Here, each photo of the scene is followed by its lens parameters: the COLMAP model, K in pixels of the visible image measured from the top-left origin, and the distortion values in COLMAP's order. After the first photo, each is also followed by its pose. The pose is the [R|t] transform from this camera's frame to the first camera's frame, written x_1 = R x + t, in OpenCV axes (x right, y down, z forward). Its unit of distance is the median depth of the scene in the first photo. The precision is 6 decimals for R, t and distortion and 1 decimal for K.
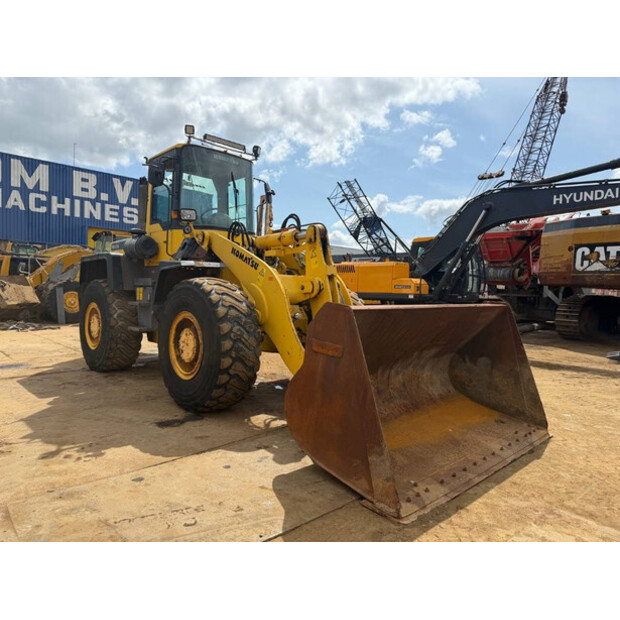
lens RADIAL K [[435.1, 0, 312.1], [0, 435.1, 312.1], [0, 0, 1]] dist [0.034254, -0.044983]
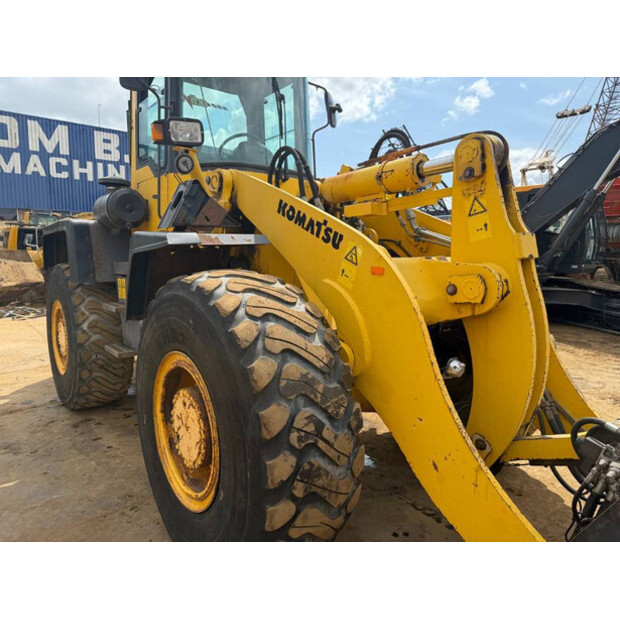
lens RADIAL K [[435.1, 0, 307.6], [0, 435.1, 315.5], [0, 0, 1]] dist [0.034254, -0.044983]
pose [[0.996128, -0.008995, -0.087456, -0.106220], [0.016931, 0.995759, 0.090426, -0.062647], [0.086271, -0.091557, 0.992056, 0.493568]]
